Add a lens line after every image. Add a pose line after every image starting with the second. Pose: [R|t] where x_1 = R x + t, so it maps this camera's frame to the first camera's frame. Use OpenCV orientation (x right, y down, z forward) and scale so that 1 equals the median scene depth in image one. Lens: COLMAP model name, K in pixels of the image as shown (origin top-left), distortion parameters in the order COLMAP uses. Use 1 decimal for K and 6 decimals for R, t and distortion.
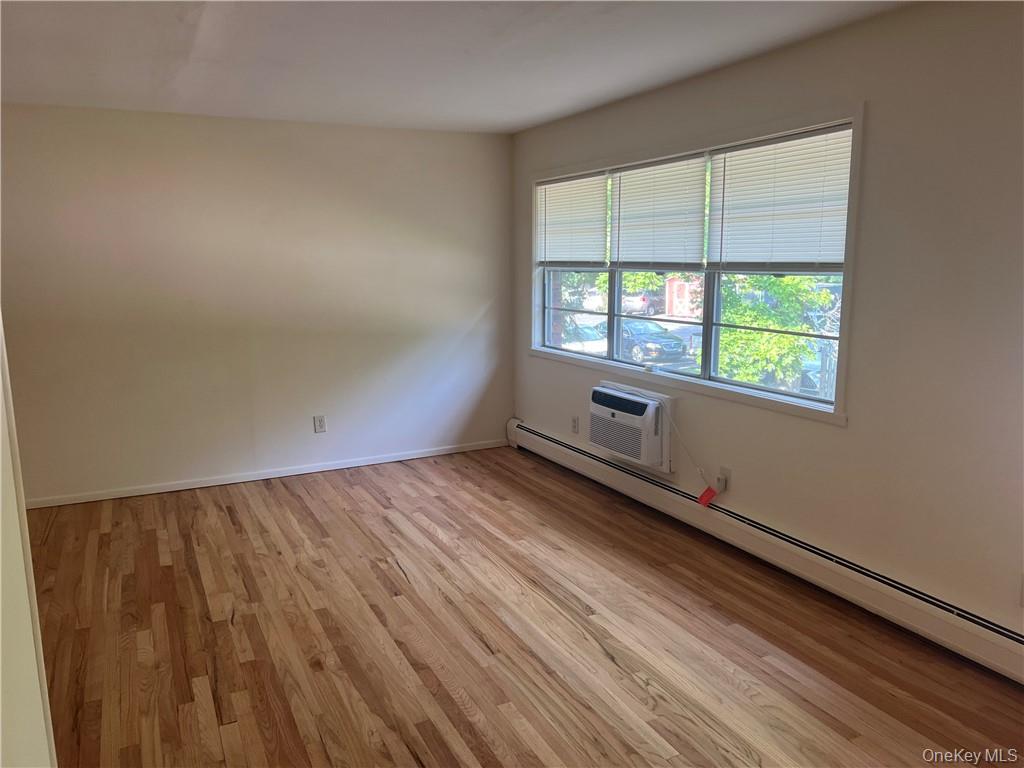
lens RADIAL K [[774.8, 0, 511.3], [0, 774.8, 389.6], [0, 0, 1]] dist [0.004699, -0.012308]
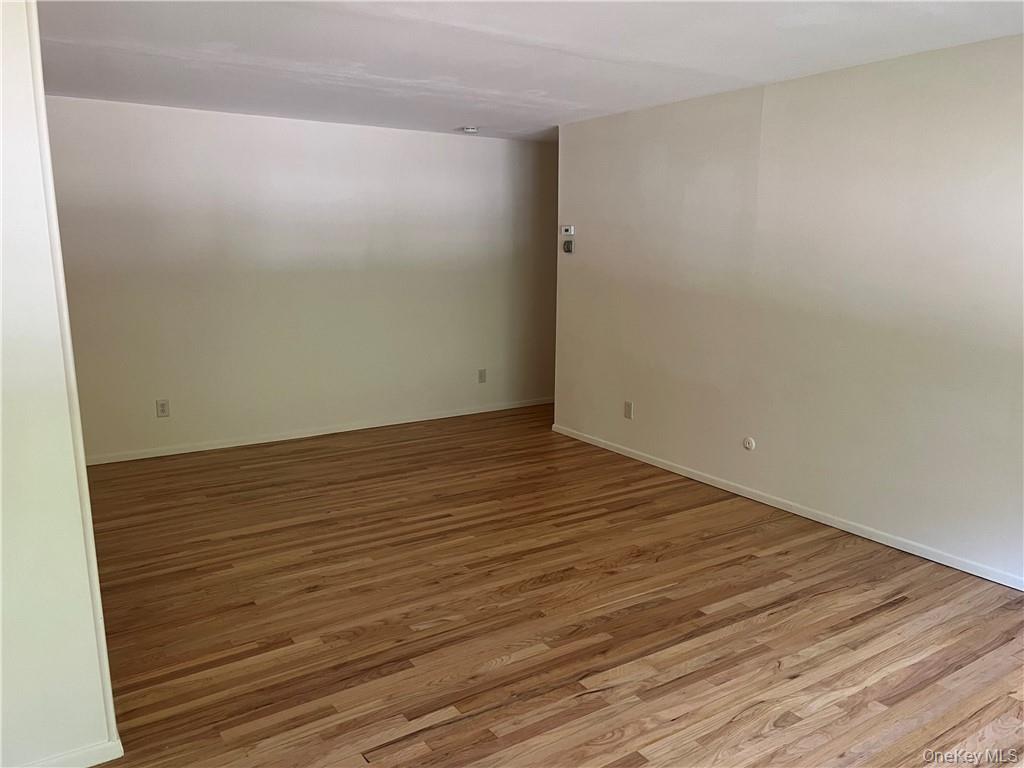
lens RADIAL K [[774.8, 0, 511.8], [0, 774.8, 384.0], [0, 0, 1]] dist [0.004699, -0.012308]
pose [[0.127498, 0.181343, -0.975120, 0.331024], [-0.181343, 0.970833, 0.156835, -0.115439], [0.975120, 0.156835, 0.156665, 0.713933]]
